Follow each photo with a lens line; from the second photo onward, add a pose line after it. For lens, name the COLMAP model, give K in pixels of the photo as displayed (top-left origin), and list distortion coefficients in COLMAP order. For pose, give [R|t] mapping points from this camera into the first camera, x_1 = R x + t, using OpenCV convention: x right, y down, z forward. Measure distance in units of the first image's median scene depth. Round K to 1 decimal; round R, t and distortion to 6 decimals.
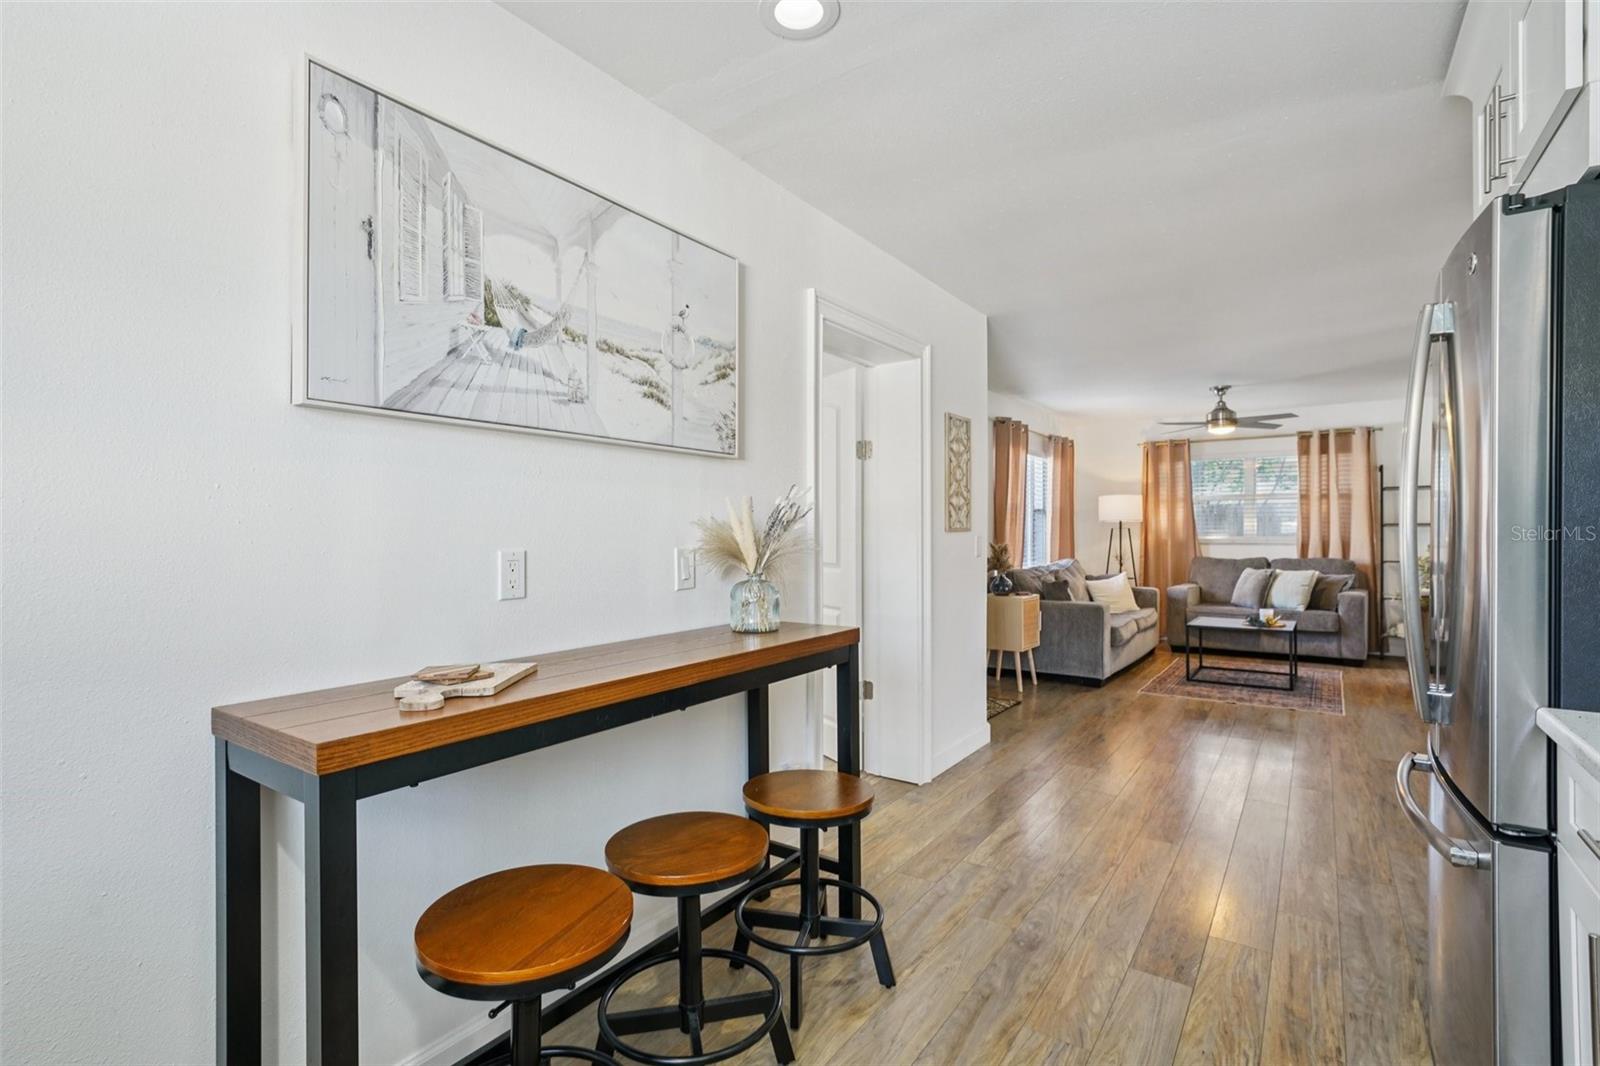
lens RADIAL K [[759.8, 0, 792.4], [0, 759.8, 527.5], [0, 0, 1]] dist [0.007762, 0.001429]
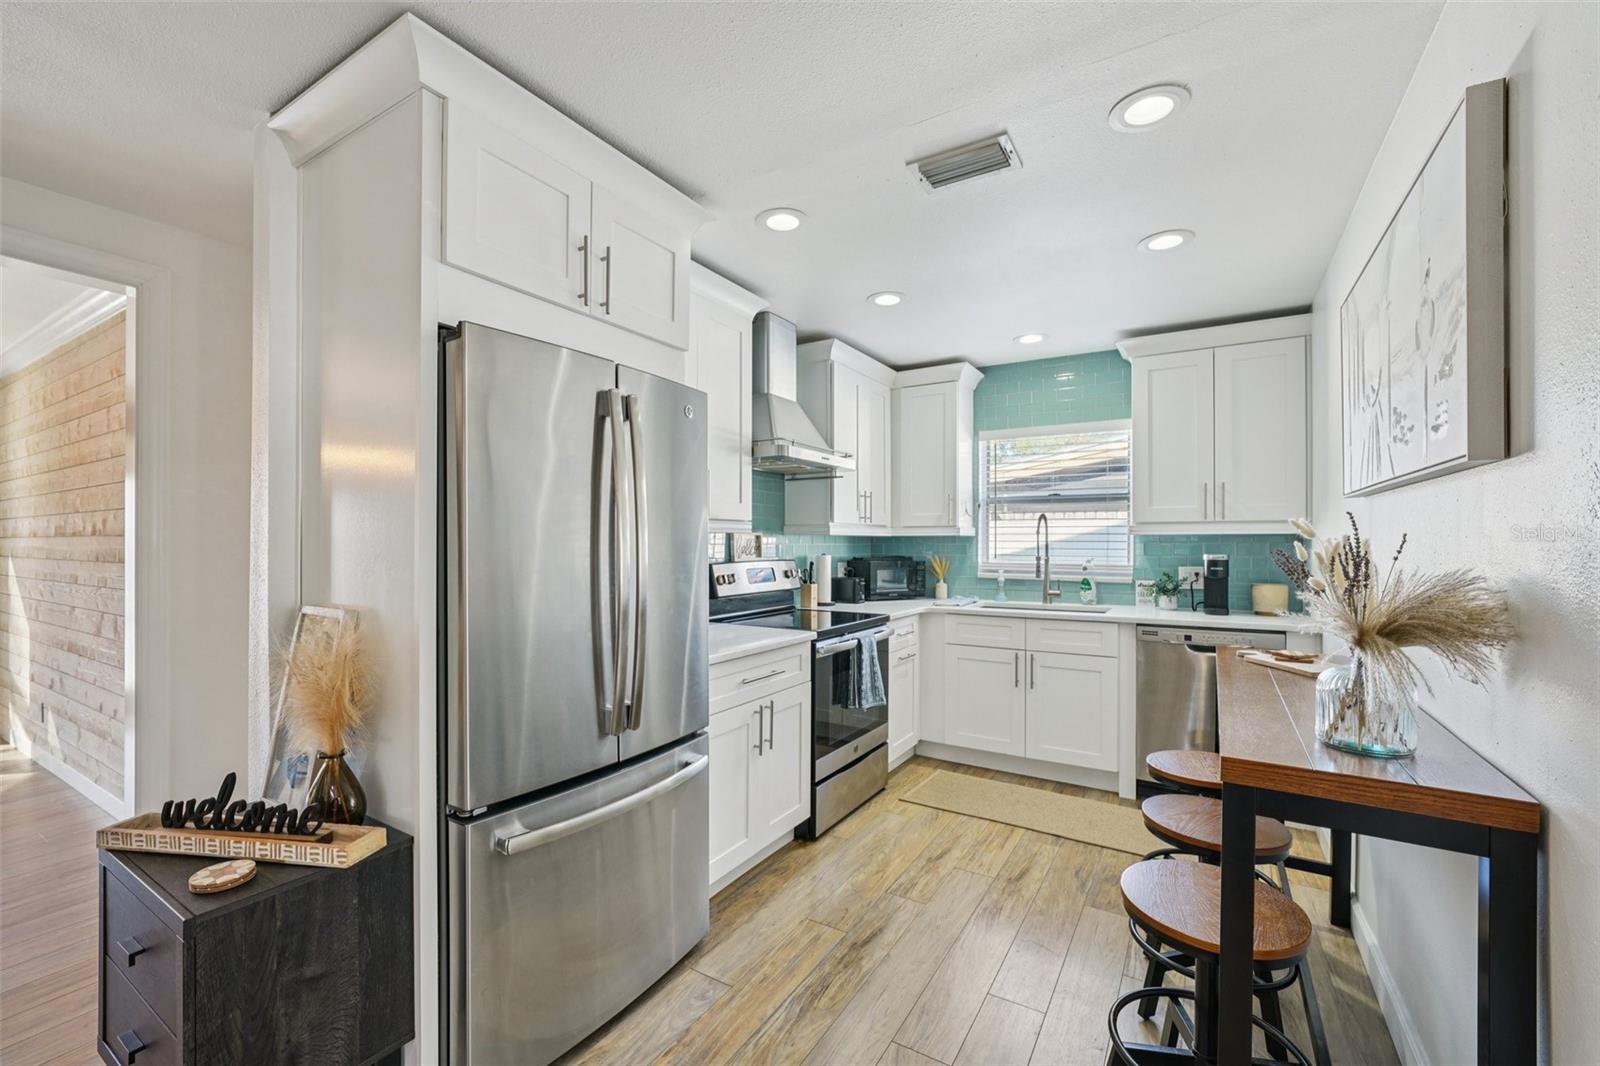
lens RADIAL K [[676.1, 0, 783.9], [0, 676.1, 538.6], [0, 0, 1]] dist [-0.008851, 0.002967]
pose [[-0.999037, 0.000420, -0.043874, 0.163059], [0.000686, 0.999982, -0.006038, -0.012677], [0.043871, -0.006062, -0.999019, 0.546422]]
